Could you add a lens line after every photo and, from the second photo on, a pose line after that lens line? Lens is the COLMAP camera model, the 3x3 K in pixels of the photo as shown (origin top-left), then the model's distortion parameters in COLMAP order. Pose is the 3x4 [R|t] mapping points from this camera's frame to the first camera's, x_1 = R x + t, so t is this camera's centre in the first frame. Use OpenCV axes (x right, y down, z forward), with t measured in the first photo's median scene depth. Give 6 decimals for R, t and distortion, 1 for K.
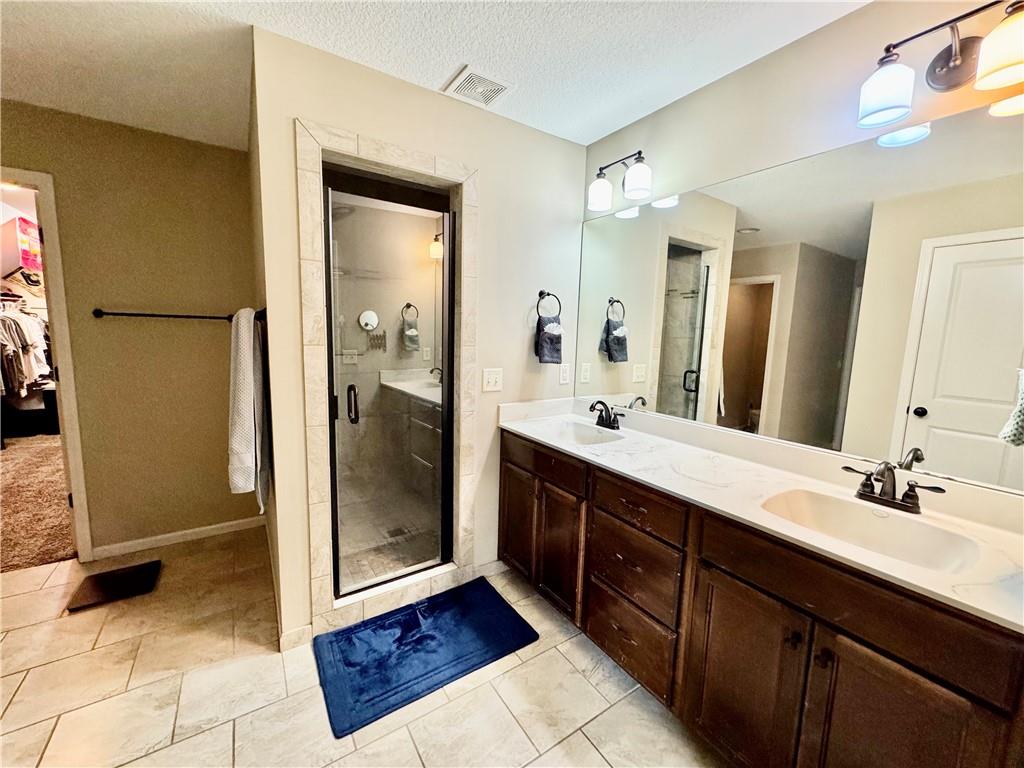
lens RADIAL K [[409.2, 0, 509.0], [0, 409.2, 382.7], [0, 0, 1]] dist [-0.003446, 0.000845]
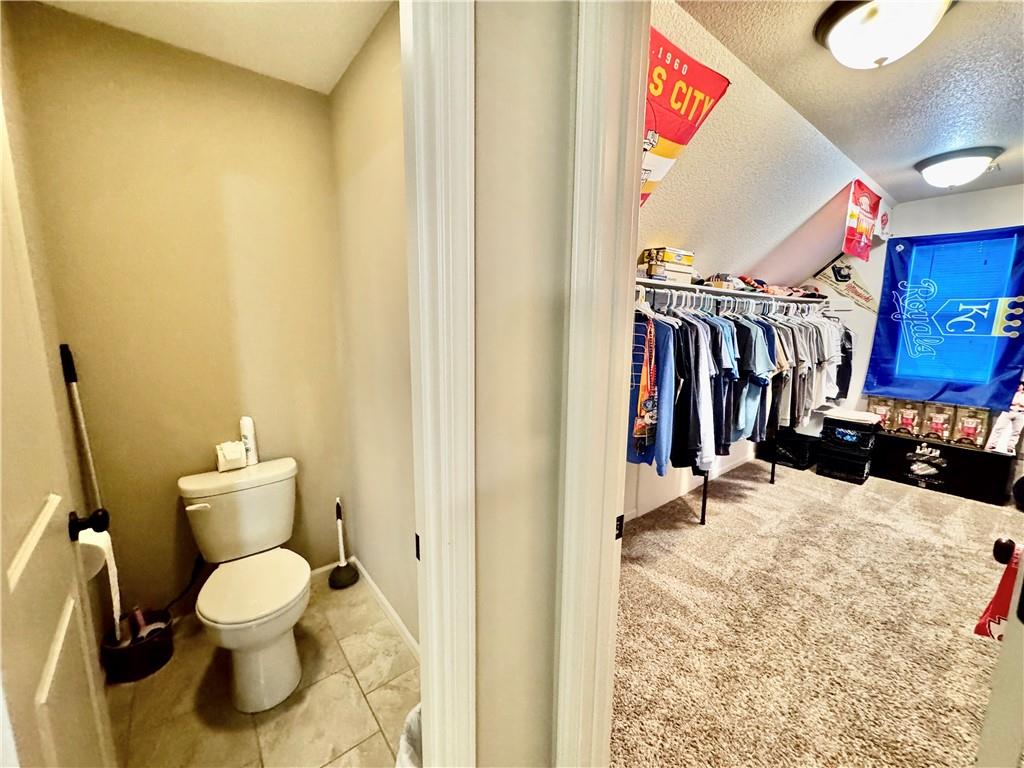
lens RADIAL K [[409.2, 0, 507.9], [0, 409.2, 380.9], [0, 0, 1]] dist [-0.003446, 0.000845]
pose [[0.083455, 0.124969, -0.988644, -0.886639], [-0.131187, 0.984849, 0.113416, -0.115927], [0.987839, 0.120232, 0.098585, 0.657097]]
